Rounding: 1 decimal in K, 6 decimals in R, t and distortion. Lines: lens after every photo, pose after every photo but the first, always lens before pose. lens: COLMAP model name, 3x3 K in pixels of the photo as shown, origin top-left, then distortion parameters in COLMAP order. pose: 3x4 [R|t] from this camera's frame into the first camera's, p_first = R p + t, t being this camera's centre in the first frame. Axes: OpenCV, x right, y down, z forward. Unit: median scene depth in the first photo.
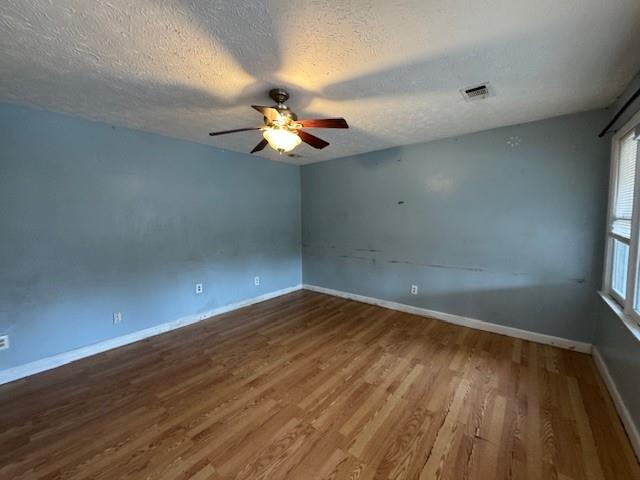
lens RADIAL K [[255.4, 0, 322.8], [0, 255.4, 239.3], [0, 0, 1]] dist [-0.000118, 0.000059]
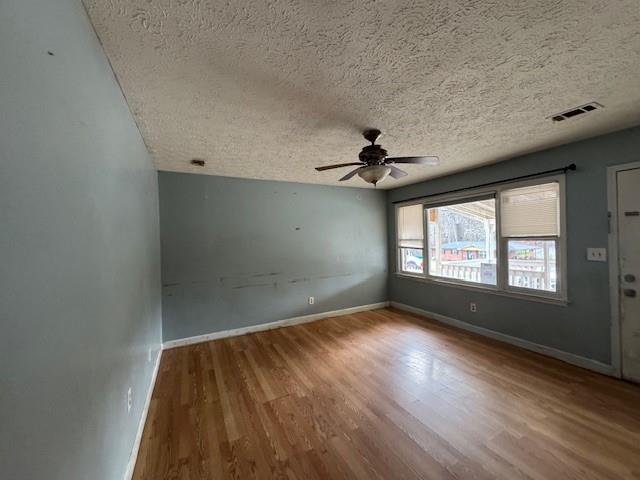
lens RADIAL K [[255.4, 0, 322.8], [0, 255.4, 239.3], [0, 0, 1]] dist [-0.000118, 0.000059]
pose [[0.391616, -0.008682, 0.920088, -0.789731], [0.097463, 0.994721, -0.032097, -0.052371], [-0.914952, 0.102244, 0.390395, 0.479154]]
